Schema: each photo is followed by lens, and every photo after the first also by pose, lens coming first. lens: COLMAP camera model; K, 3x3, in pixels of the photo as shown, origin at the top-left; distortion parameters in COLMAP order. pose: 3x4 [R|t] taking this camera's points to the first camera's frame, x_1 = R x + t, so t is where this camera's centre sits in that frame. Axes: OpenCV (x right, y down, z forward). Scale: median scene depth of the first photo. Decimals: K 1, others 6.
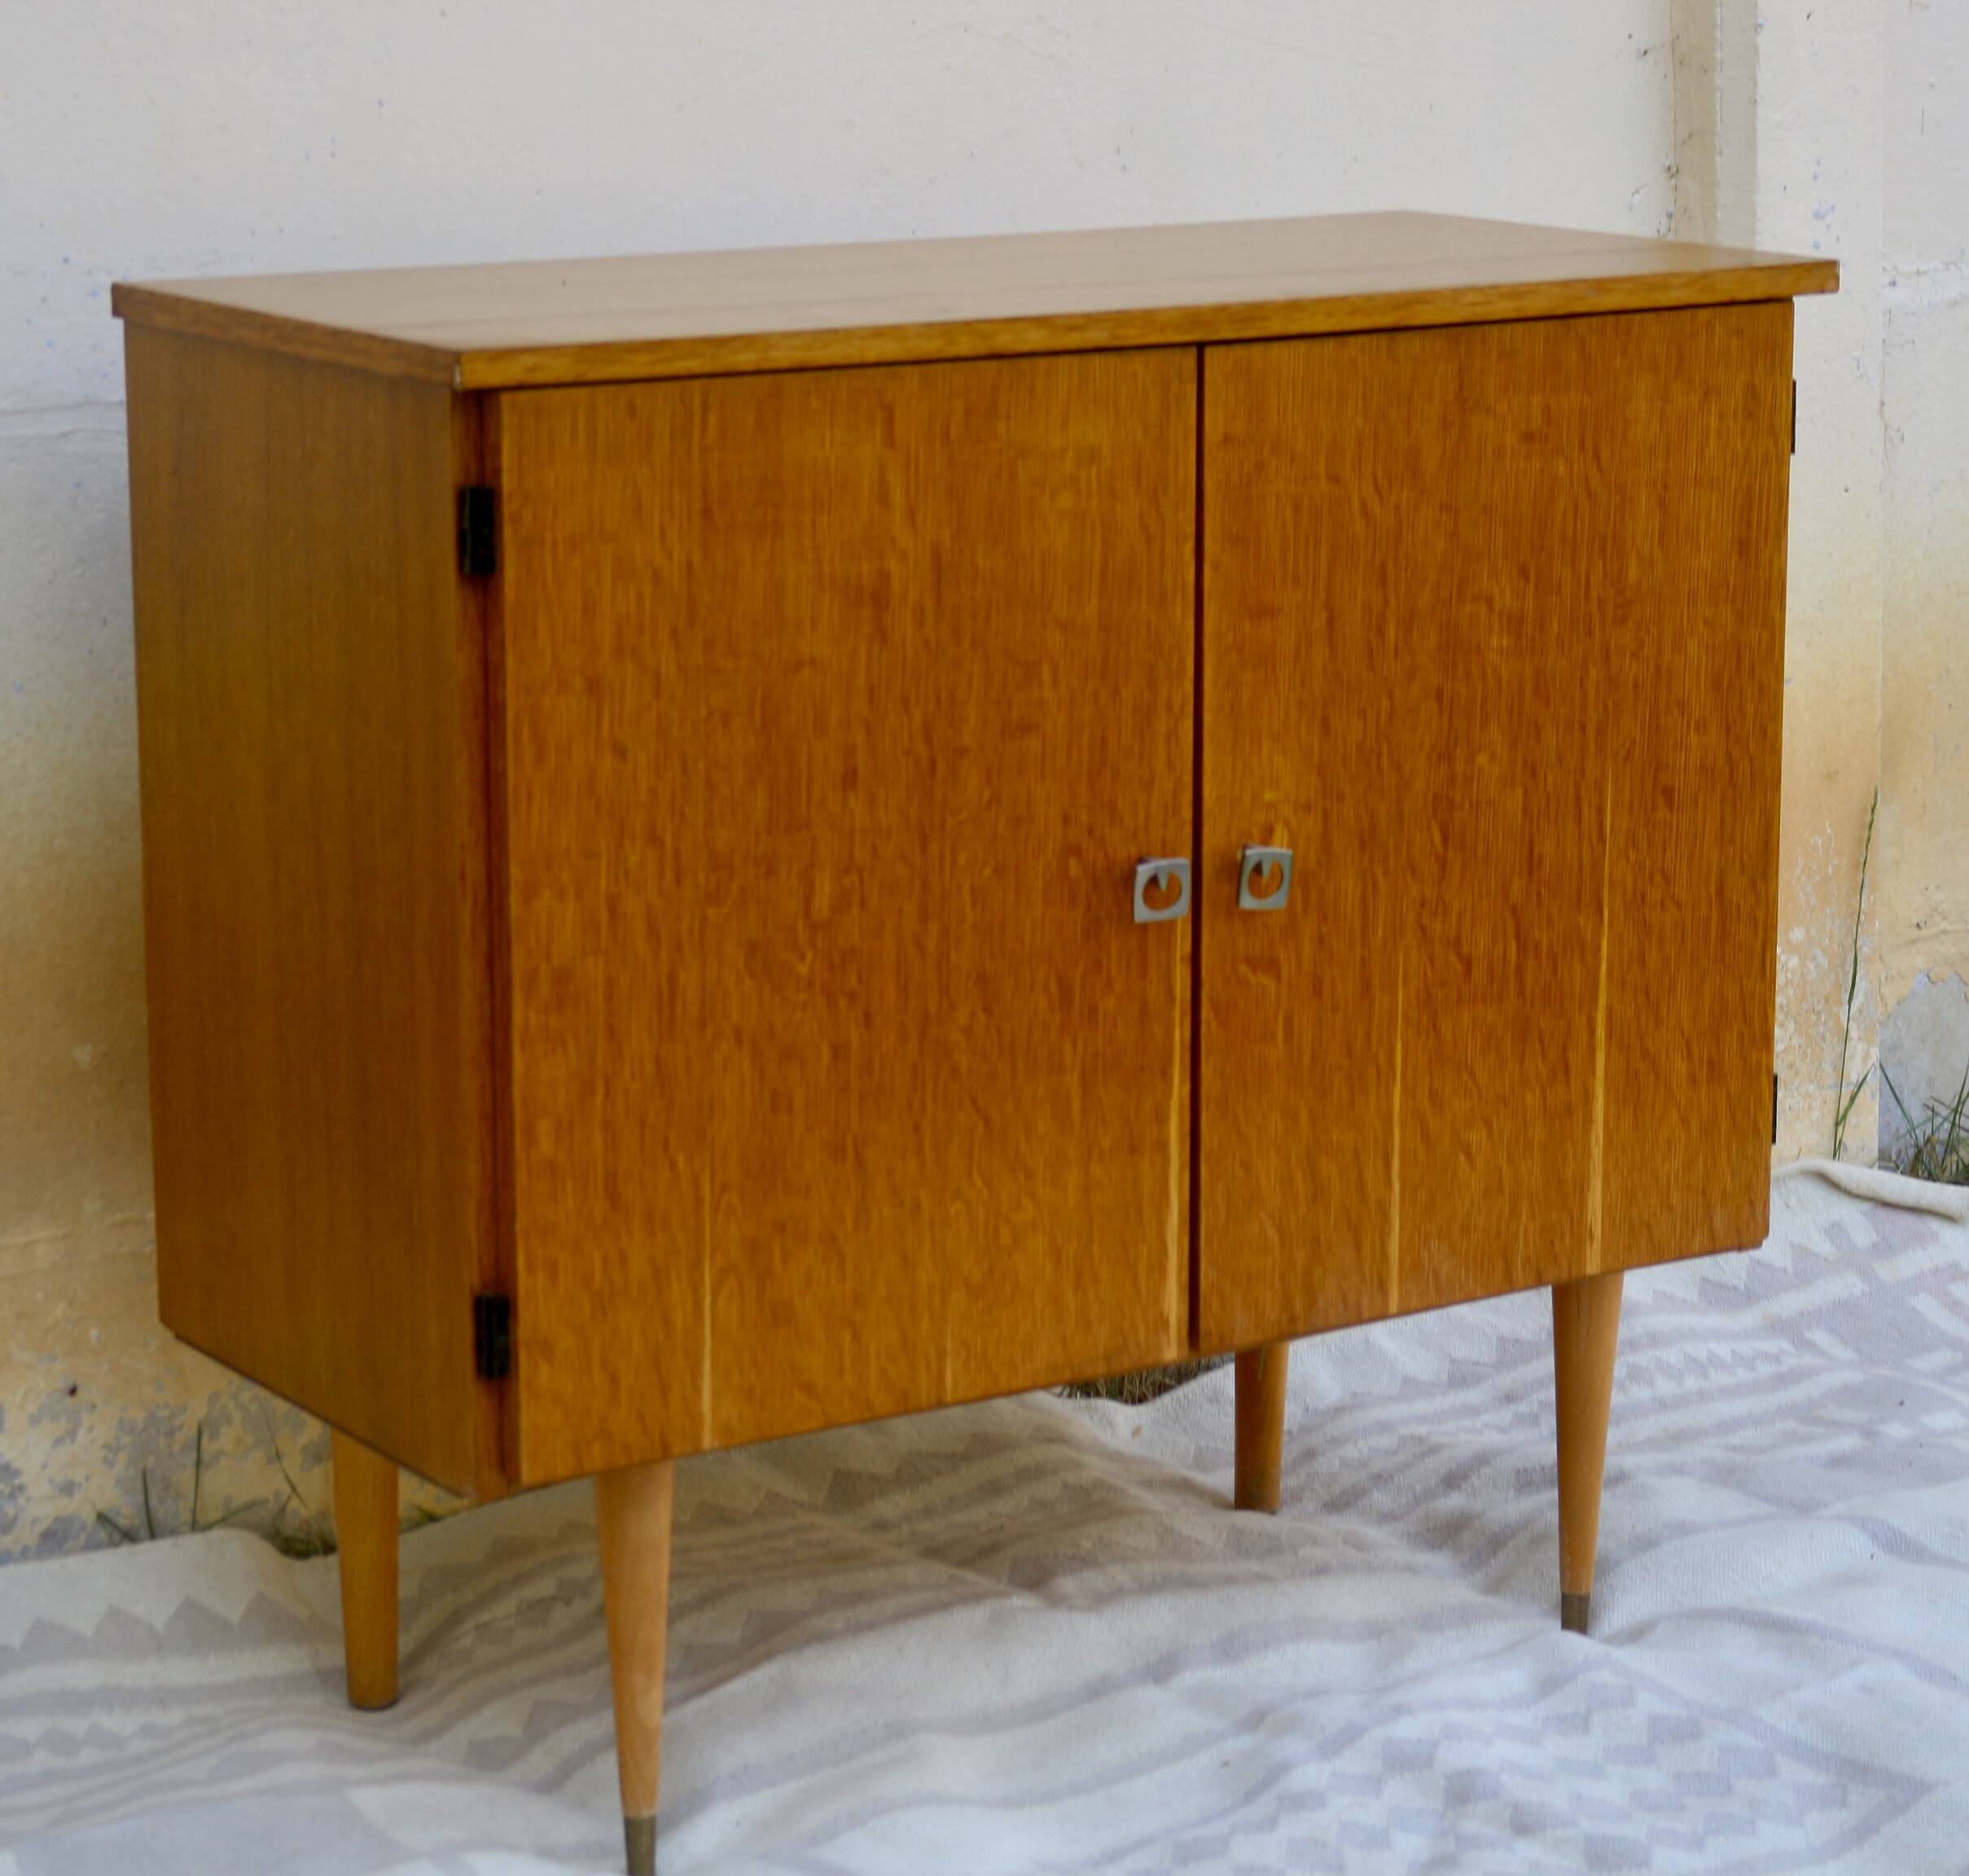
lens RADIAL K [[5345.8, 0, 1077.3], [0, 5345.8, 880.2], [0, 0, 1]] dist [0.010563, 0.287913]
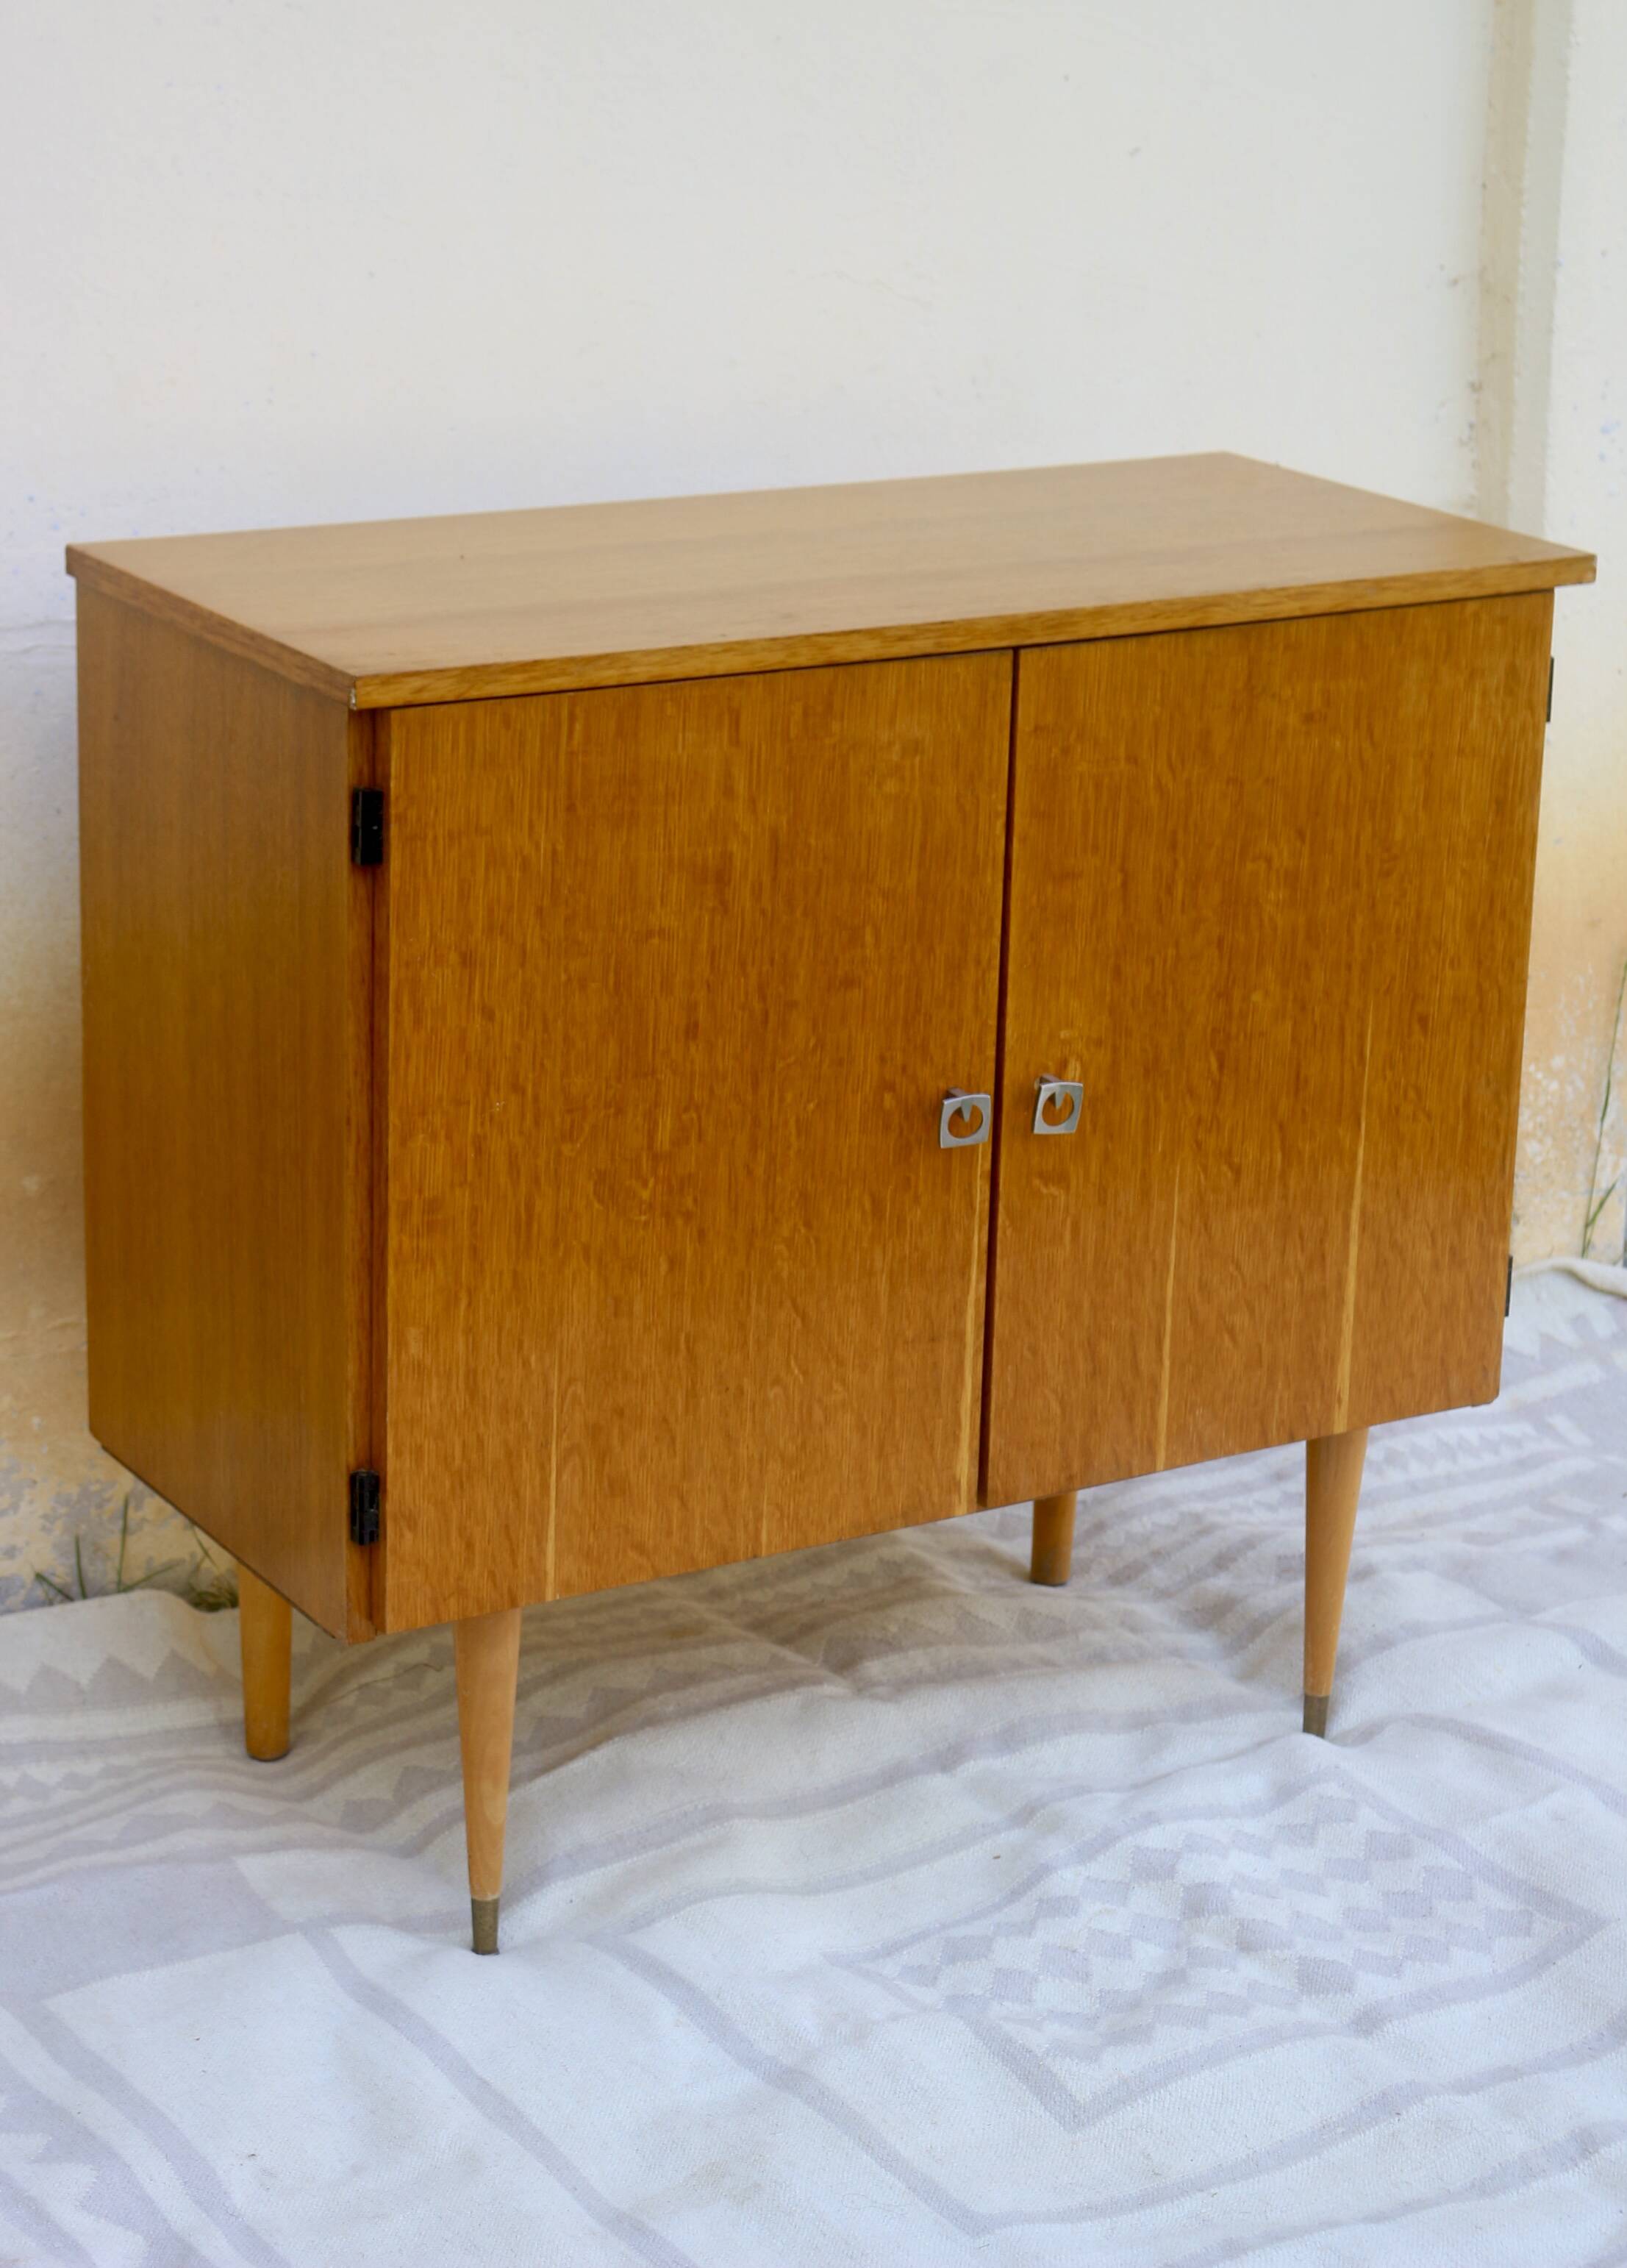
lens RADIAL K [[4825.6, 0, 855.6], [0, 4825.6, 968.3], [0, 0, 1]] dist [0.017167, 0.178868]
pose [[0.998783, 0.038479, -0.030855, 0.022453], [-0.036102, 0.996590, 0.074201, -0.103858], [0.033605, -0.072997, 0.996766, -0.024726]]
